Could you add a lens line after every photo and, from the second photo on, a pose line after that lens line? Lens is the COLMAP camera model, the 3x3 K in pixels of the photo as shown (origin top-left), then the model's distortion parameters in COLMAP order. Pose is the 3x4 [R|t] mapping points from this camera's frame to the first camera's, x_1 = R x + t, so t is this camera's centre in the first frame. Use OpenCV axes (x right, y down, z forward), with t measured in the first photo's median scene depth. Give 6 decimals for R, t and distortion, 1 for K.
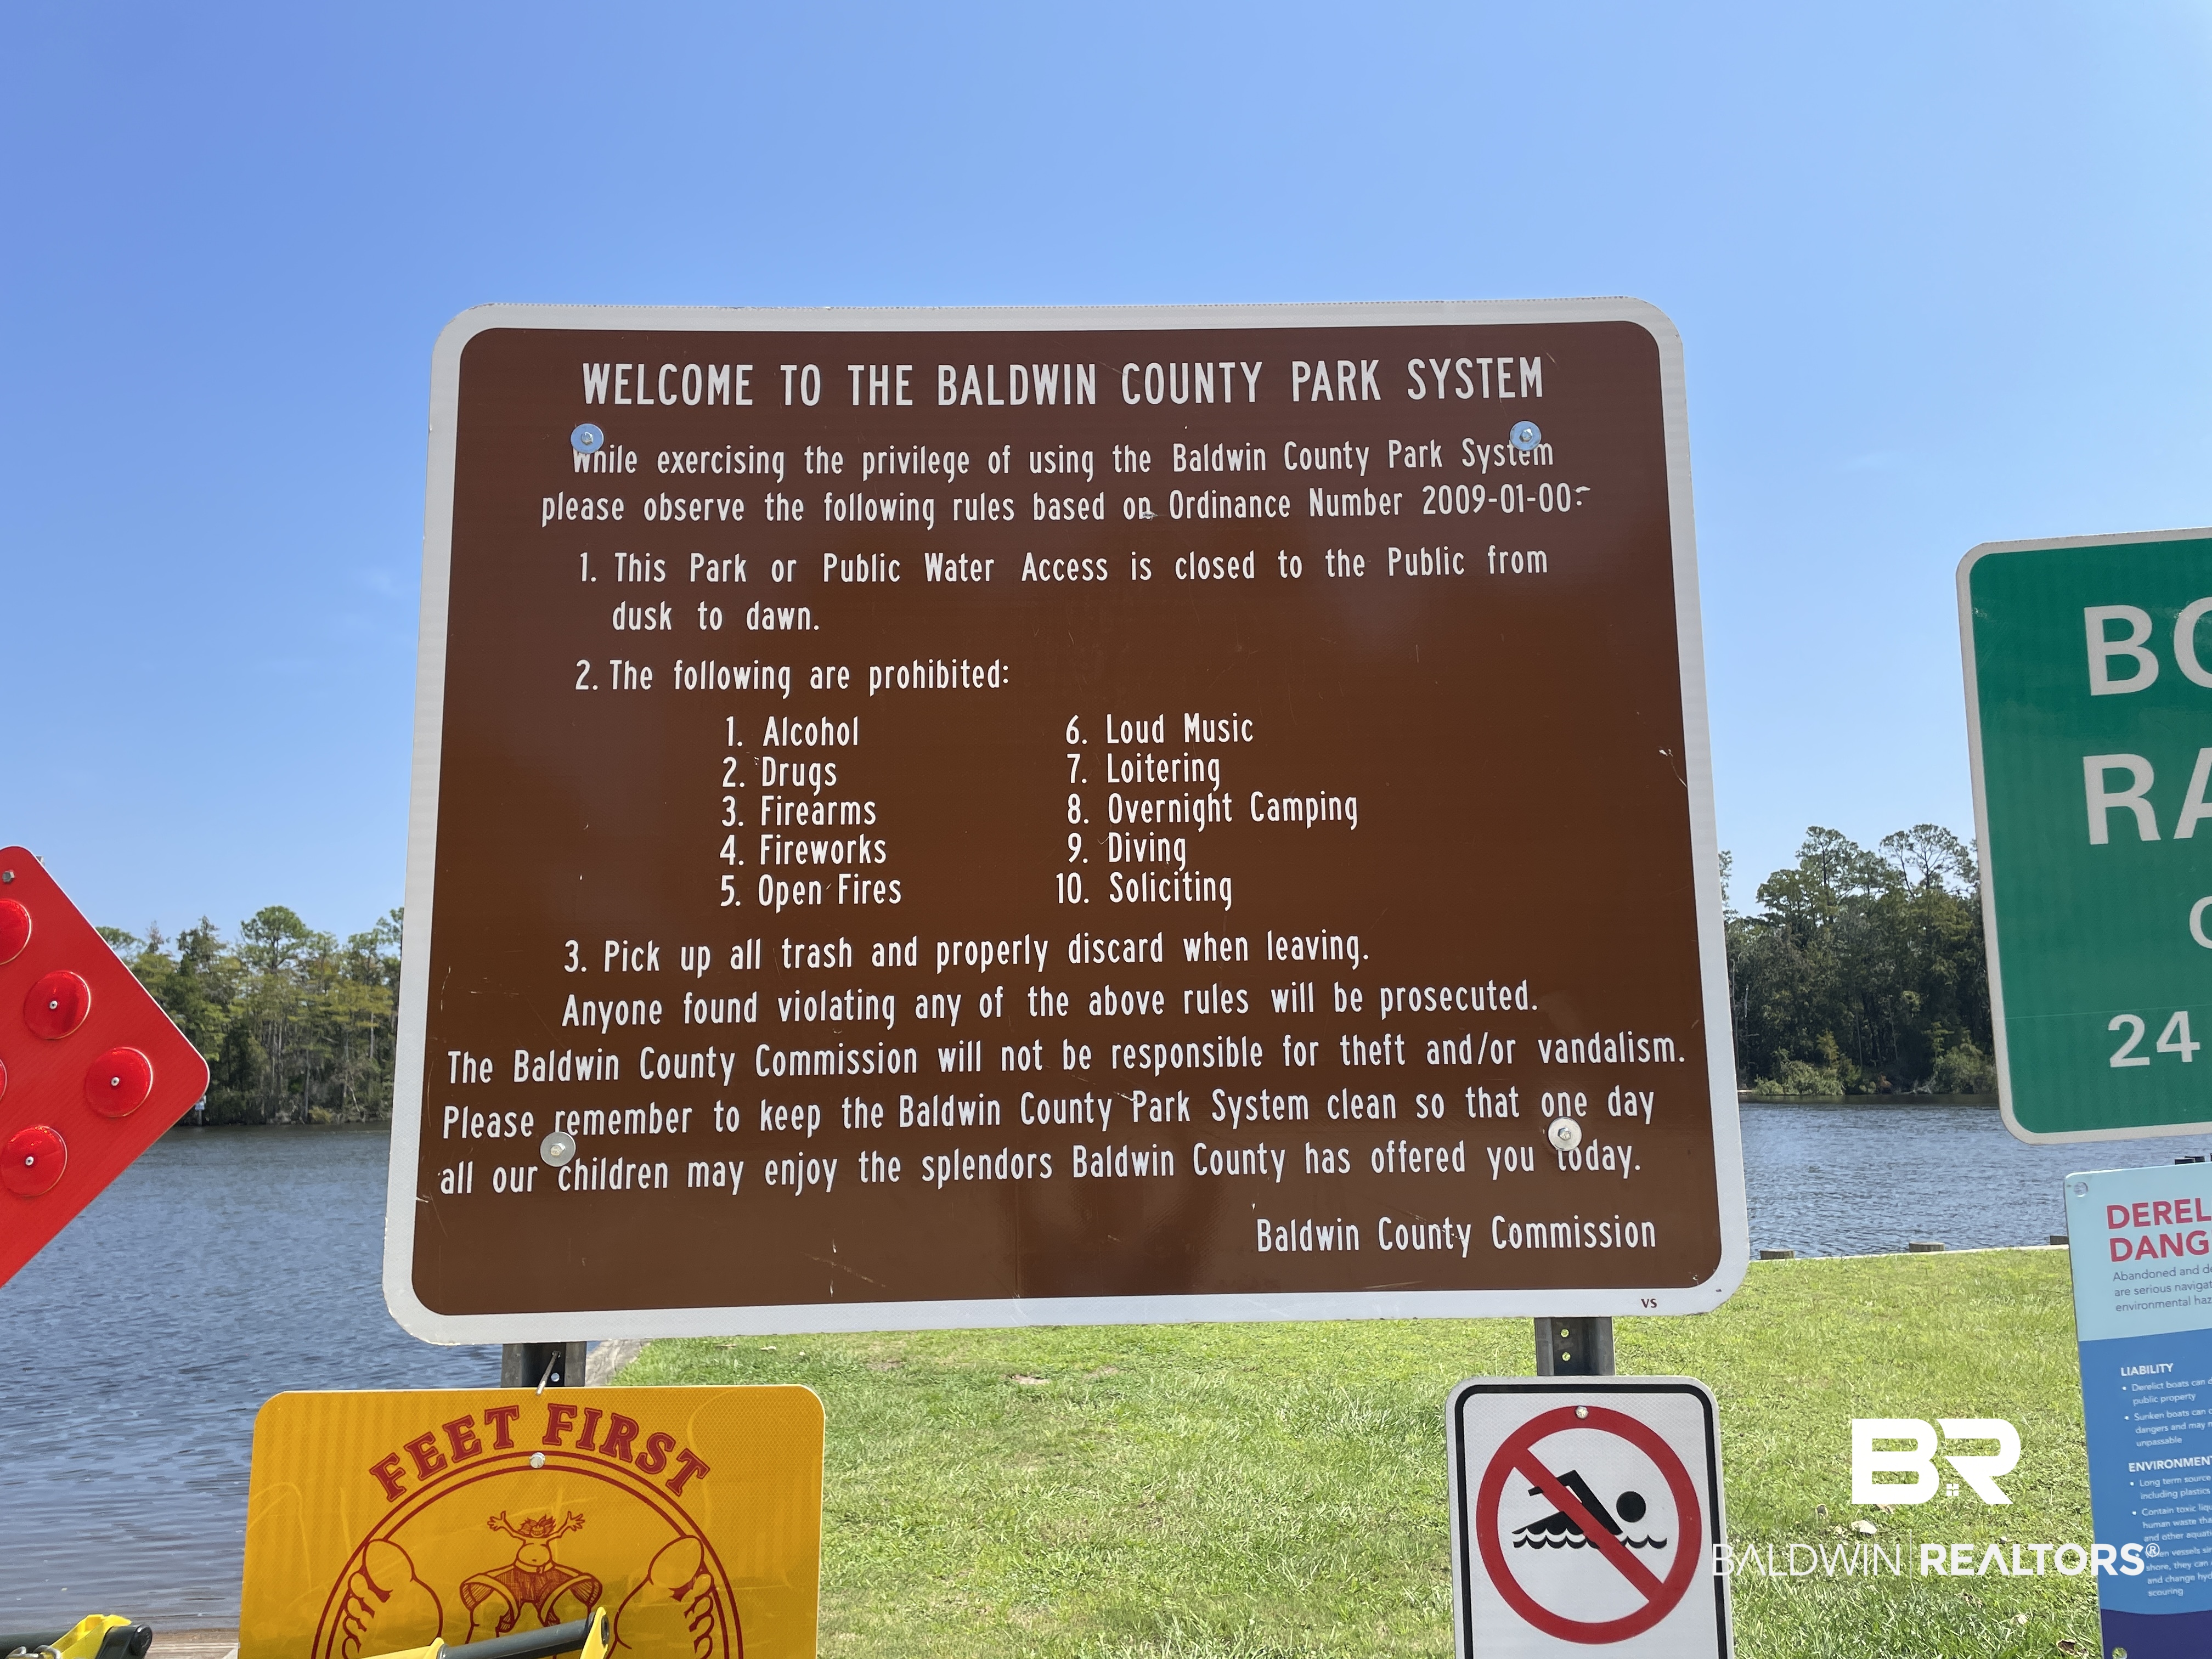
lens RADIAL K [[1667.5, 0, 1120.8], [0, 1667.5, 802.8], [0, 0, 1]] dist [0.073253, -0.098081]
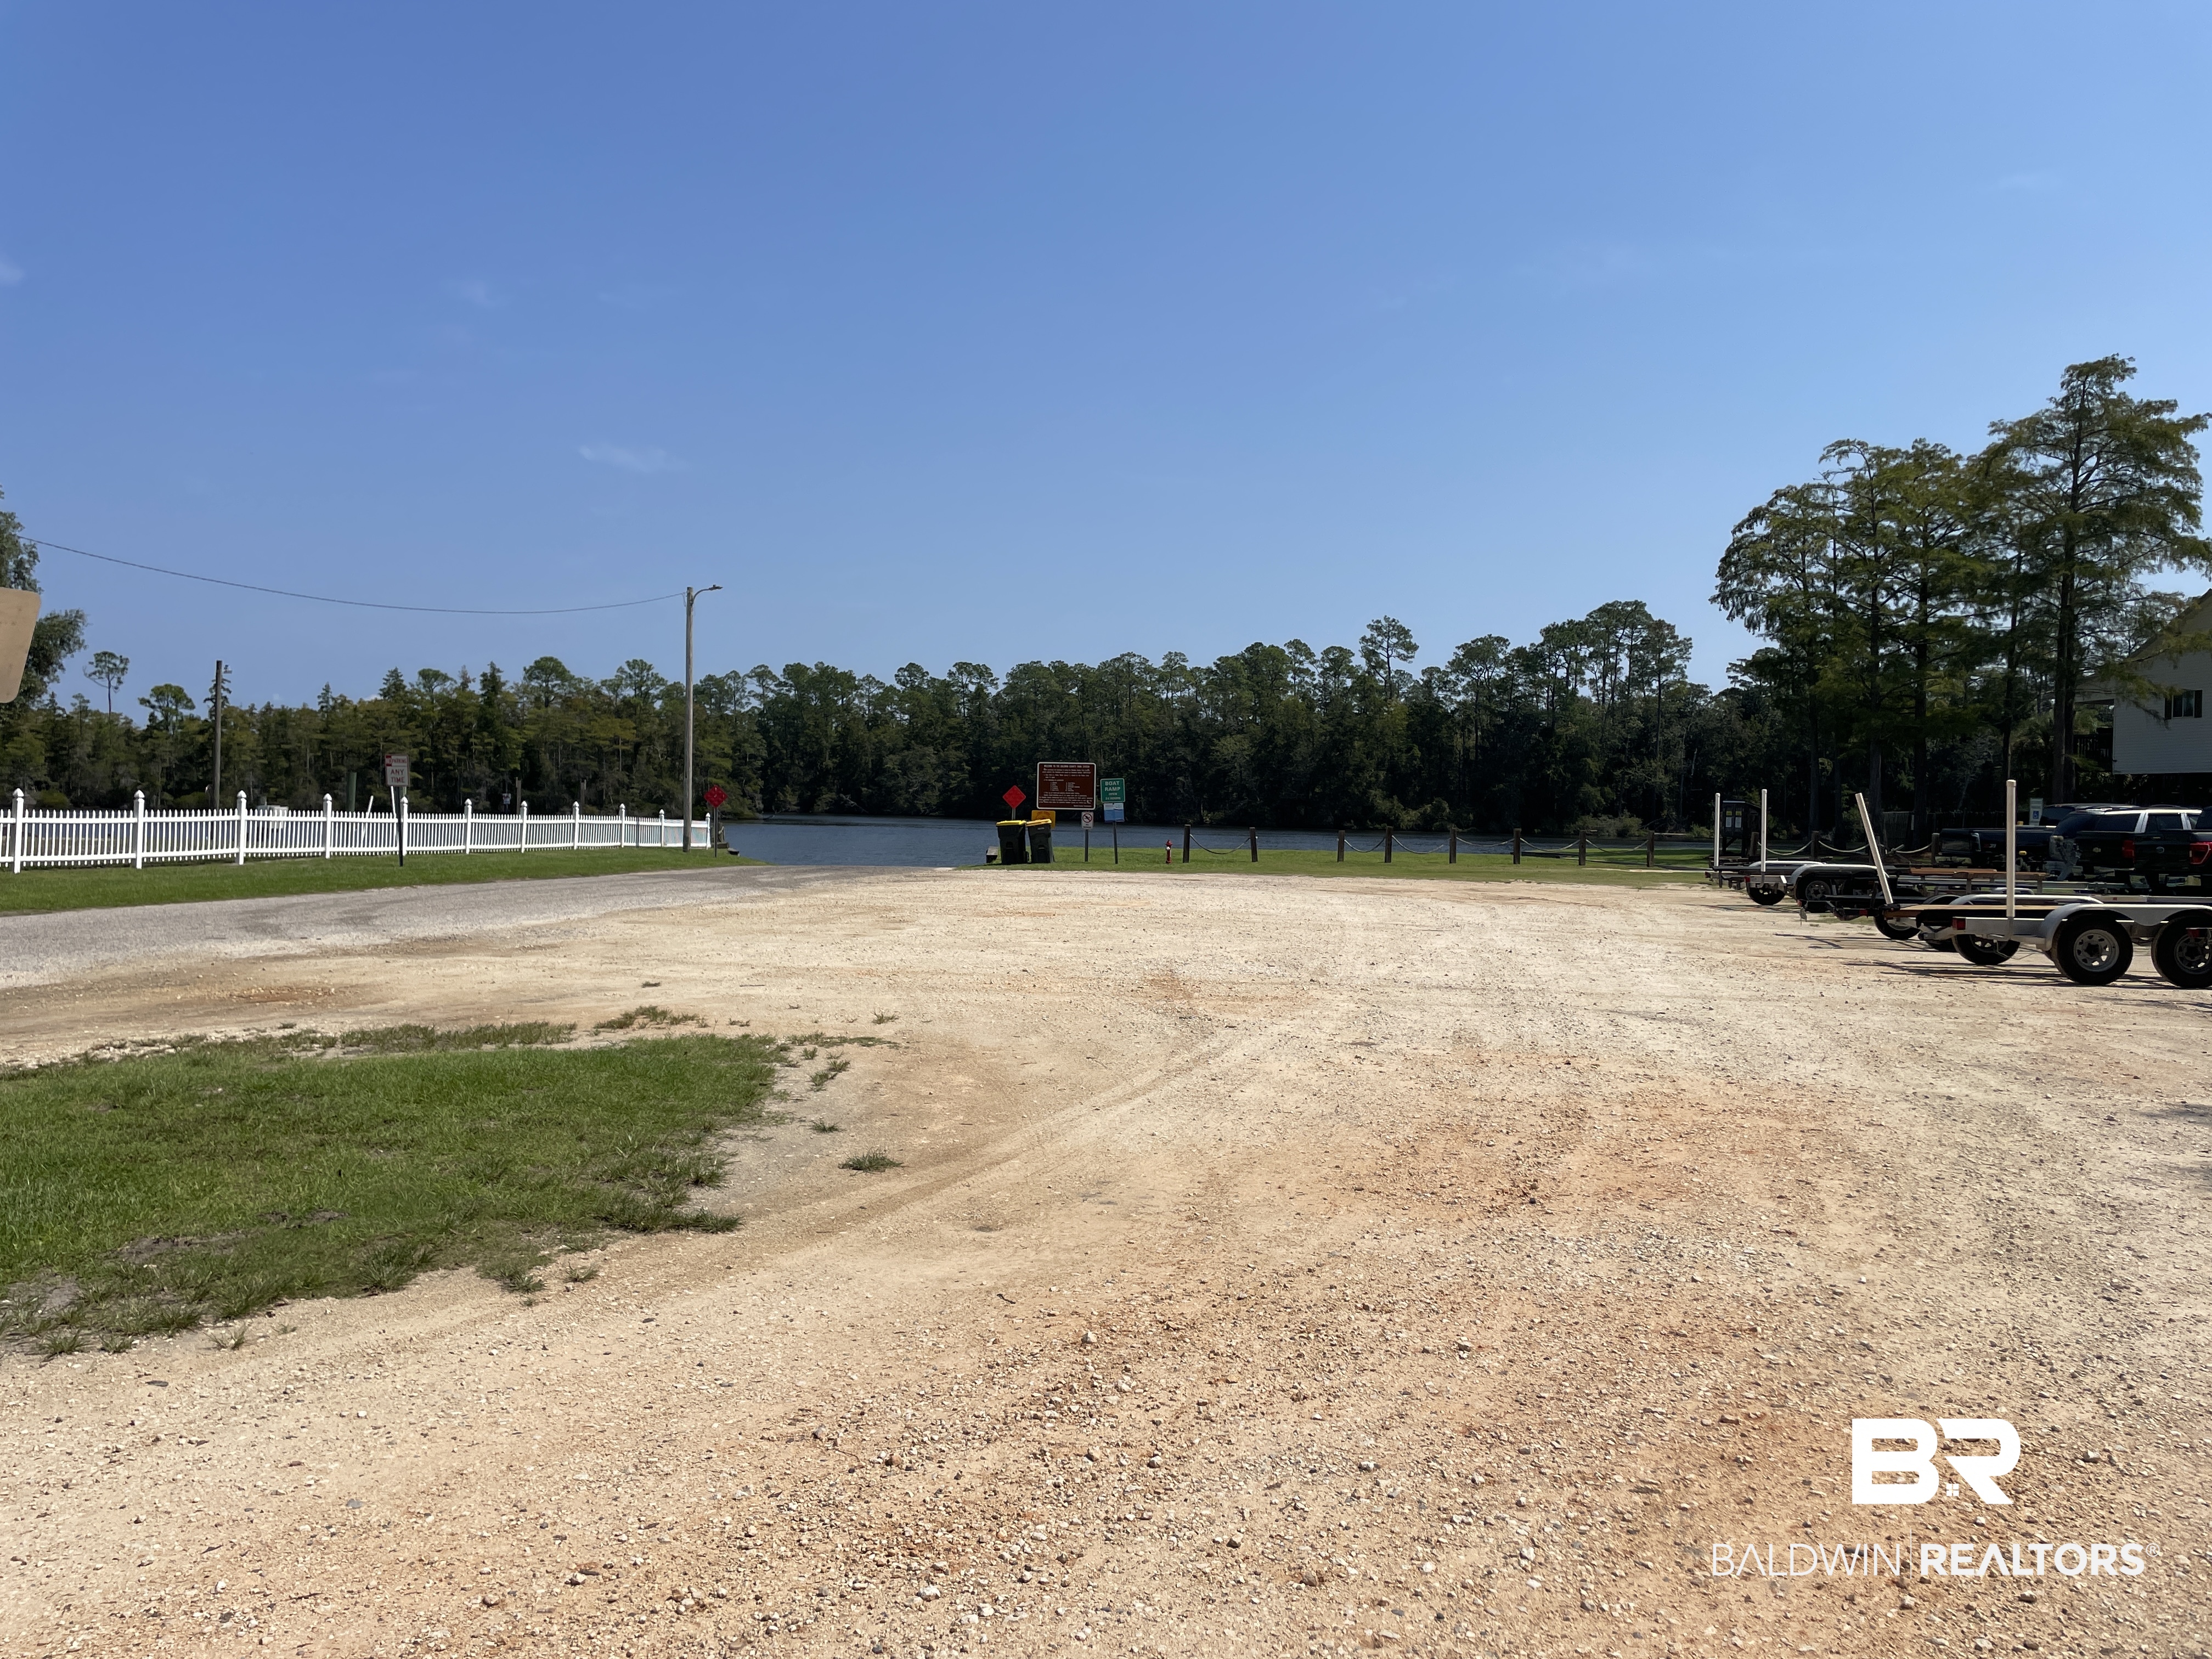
lens RADIAL K [[1667.5, 0, 1120.8], [0, 1667.5, 802.8], [0, 0, 1]] dist [0.073253, -0.098081]
pose [[0.998008, 0.035455, -0.052184, 0.023313], [-0.026692, 0.986764, 0.159951, -0.037948], [0.057165, -0.158240, 0.985745, -0.235609]]
